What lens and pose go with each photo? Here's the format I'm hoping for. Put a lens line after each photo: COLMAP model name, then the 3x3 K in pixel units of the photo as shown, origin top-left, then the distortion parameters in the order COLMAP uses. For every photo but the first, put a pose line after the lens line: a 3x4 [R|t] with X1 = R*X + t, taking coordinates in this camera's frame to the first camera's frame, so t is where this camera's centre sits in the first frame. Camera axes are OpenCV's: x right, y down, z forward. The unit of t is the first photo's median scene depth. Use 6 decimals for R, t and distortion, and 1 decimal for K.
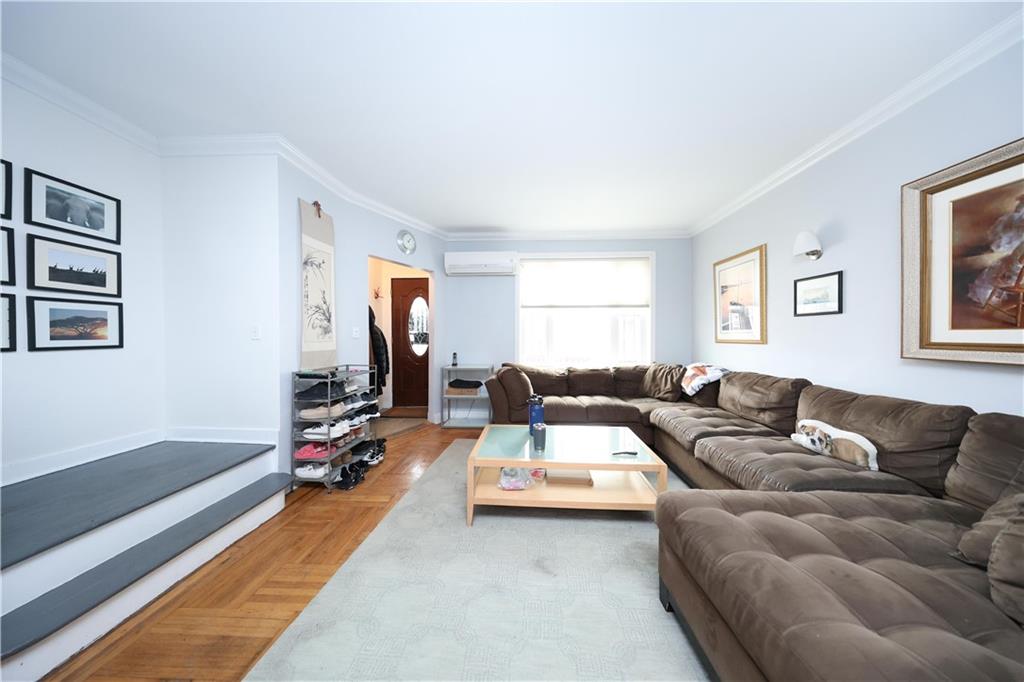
lens RADIAL K [[295.2, 0, 510.8], [0, 295.2, 341.8], [0, 0, 1]] dist [0.000864, 0.000045]
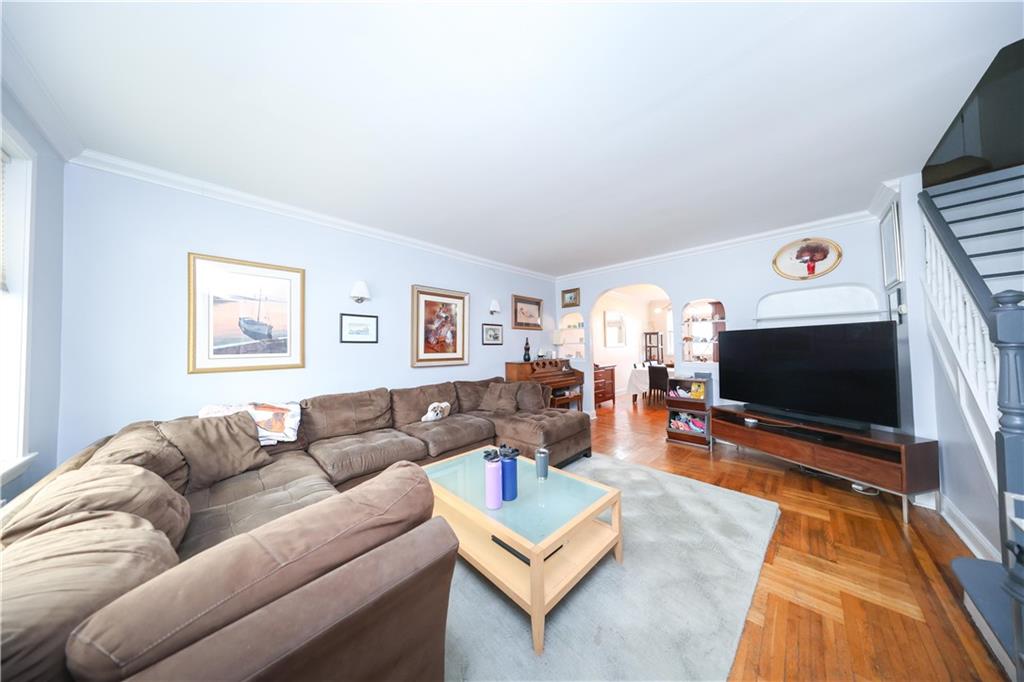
lens RADIAL K [[295.2, 0, 512.5], [0, 295.2, 339.8], [0, 0, 1]] dist [0.000864, 0.000045]
pose [[-0.747917, 0.030672, 0.663083, -0.375966], [0.027890, 0.999502, -0.014775, -0.057363], [-0.663206, 0.007443, -0.748400, 1.381335]]
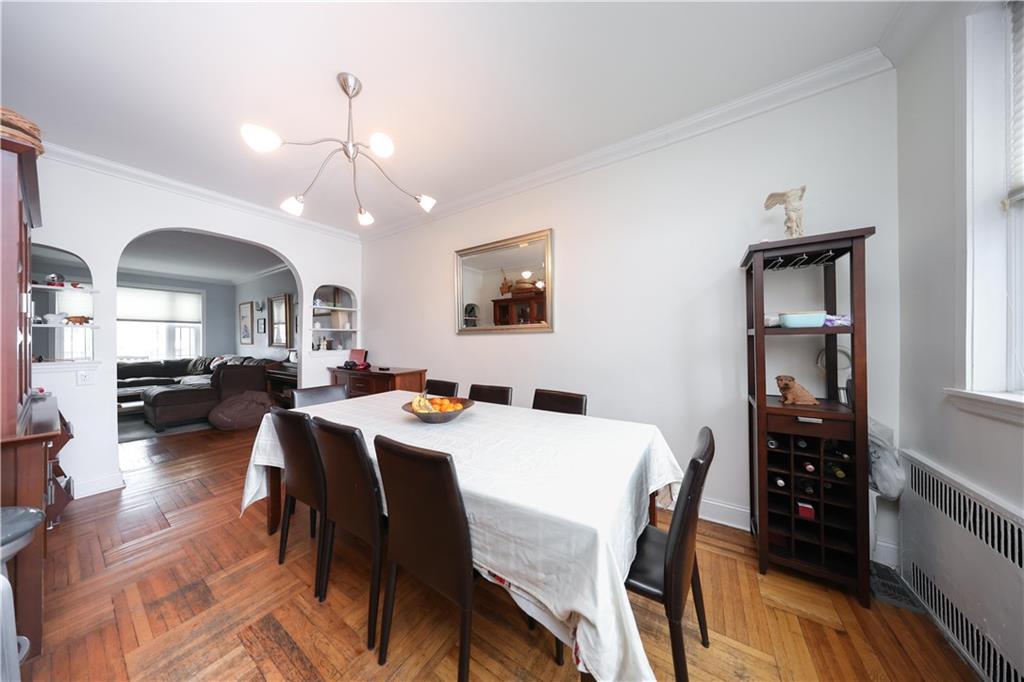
lens RADIAL K [[295.2, 0, 511.0], [0, 295.2, 340.2], [0, 0, 1]] dist [0.000864, 0.000045]
pose [[0.496727, 0.003585, 0.867900, -0.161966], [0.014395, 0.999820, -0.012369, 0.034400], [-0.867788, 0.018638, 0.496586, -2.082452]]
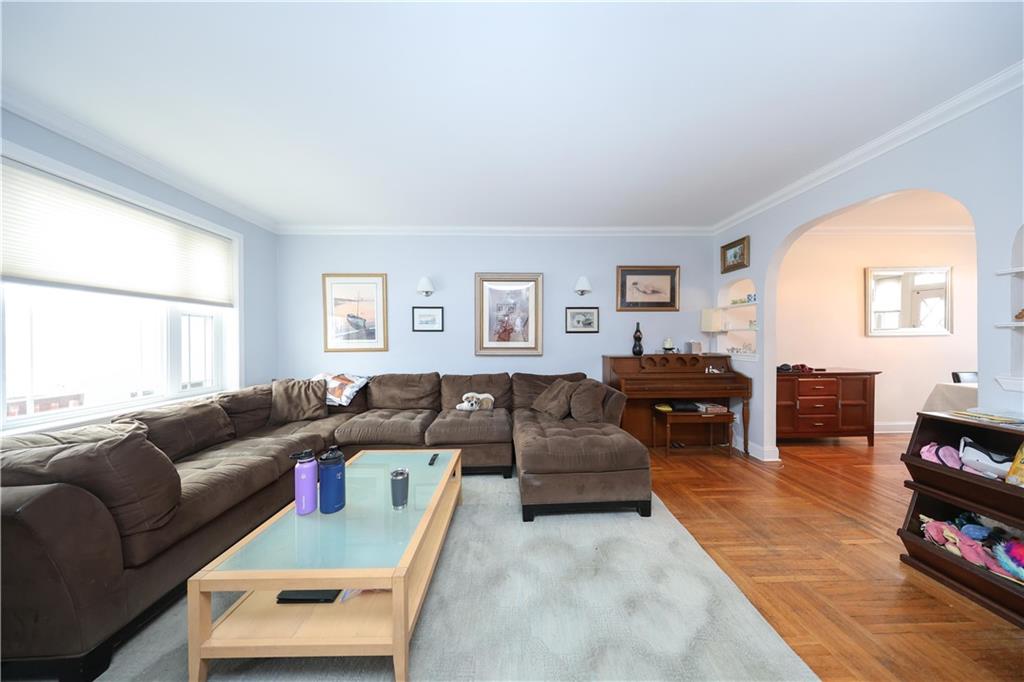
lens RADIAL K [[295.2, 0, 516.4], [0, 295.2, 341.0], [0, 0, 1]] dist [0.000864, 0.000045]
pose [[-0.081451, -0.000689, 0.996677, -0.509239], [0.024766, 0.999690, 0.002715, -0.028977], [-0.996370, 0.024905, -0.081409, 0.581965]]
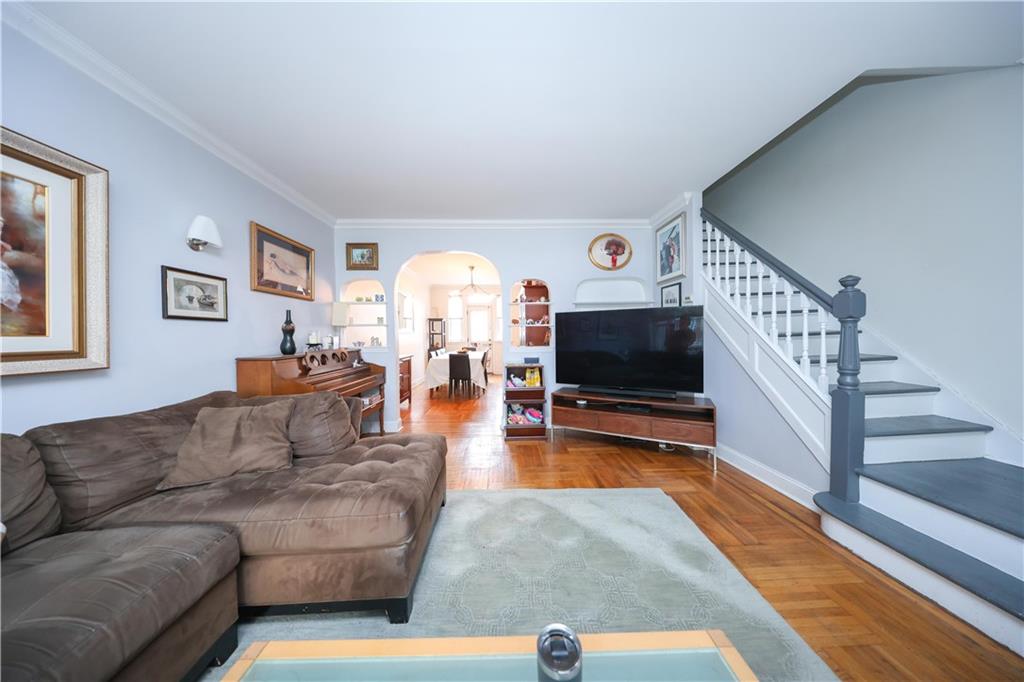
lens RADIAL K [[295.2, 0, 511.6], [0, 295.2, 339.2], [0, 0, 1]] dist [0.000864, 0.000045]
pose [[-0.996555, 0.017917, -0.080982, 0.124525], [0.015243, 0.999322, 0.033523, -0.019381], [0.081528, 0.032173, -0.996152, 0.982466]]
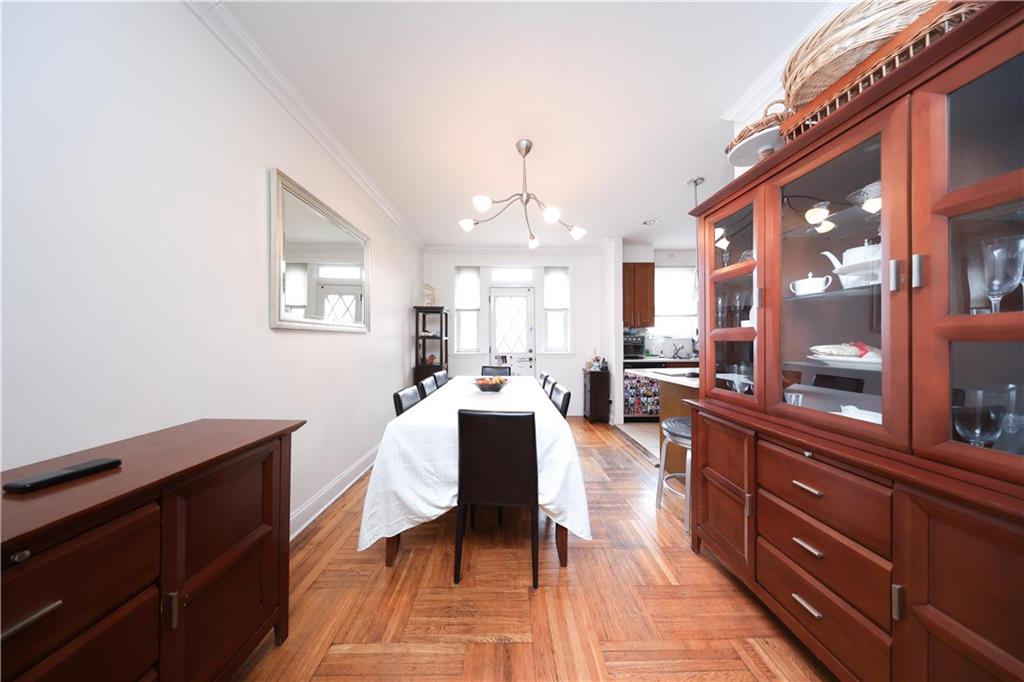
lens RADIAL K [[295.2, 0, 506.8], [0, 295.2, 341.7], [0, 0, 1]] dist [0.000864, 0.000045]
pose [[-0.998599, 0.007616, -0.052373, 0.340207], [0.006723, 0.999829, 0.017208, 0.013539], [0.052495, 0.016832, -0.998479, -0.608962]]
